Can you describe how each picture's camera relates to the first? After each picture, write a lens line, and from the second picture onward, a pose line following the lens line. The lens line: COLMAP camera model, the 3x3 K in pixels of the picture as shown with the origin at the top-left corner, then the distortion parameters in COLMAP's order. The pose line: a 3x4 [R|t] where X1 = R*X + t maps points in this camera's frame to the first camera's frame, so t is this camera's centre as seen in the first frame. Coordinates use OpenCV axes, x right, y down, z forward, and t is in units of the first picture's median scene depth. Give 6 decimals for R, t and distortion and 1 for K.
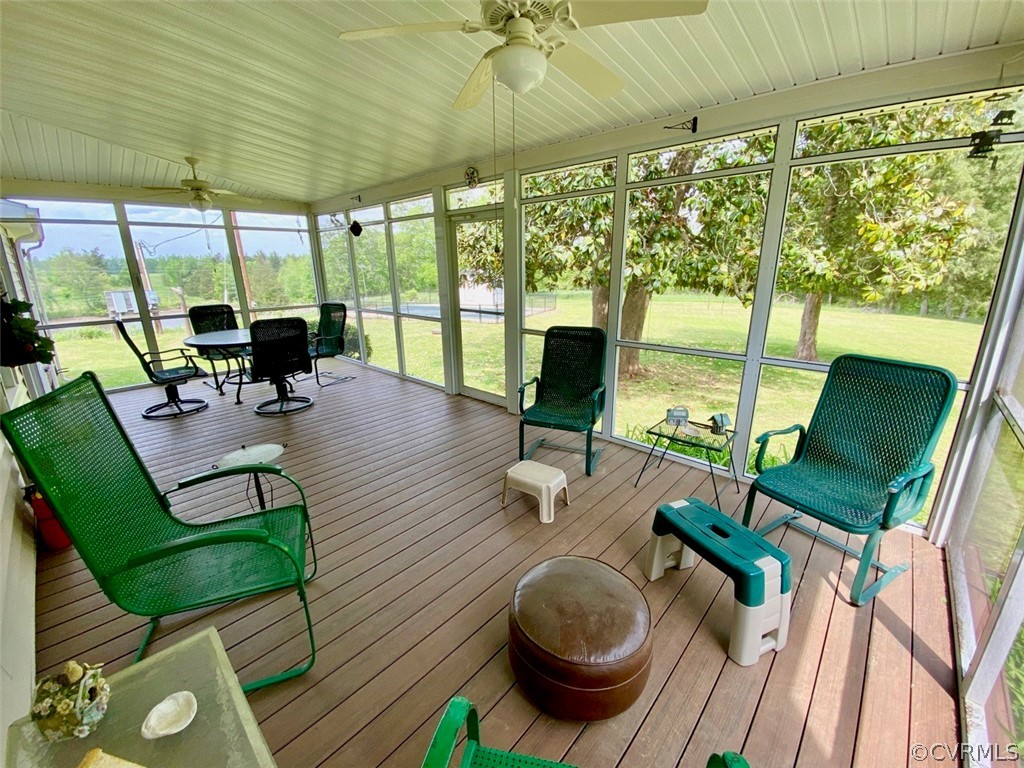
lens RADIAL K [[416.6, 0, 508.9], [0, 416.6, 386.0], [0, 0, 1]] dist [-0.000882, 0.000025]
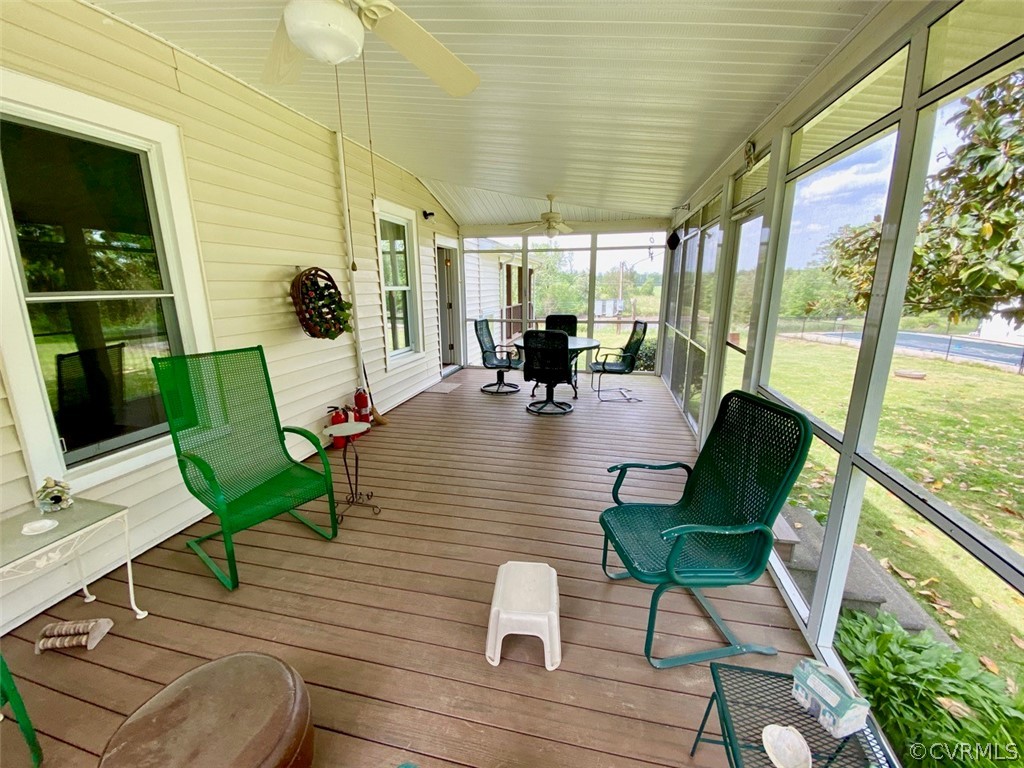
lens RADIAL K [[416.6, 0, 511.3], [0, 416.6, 378.1], [0, 0, 1]] dist [-0.000882, 0.000025]
pose [[0.549786, 0.194203, -0.812416, 0.276086], [-0.236400, 0.969010, 0.071657, -0.081272], [0.801156, 0.152659, 0.578658, 0.269271]]
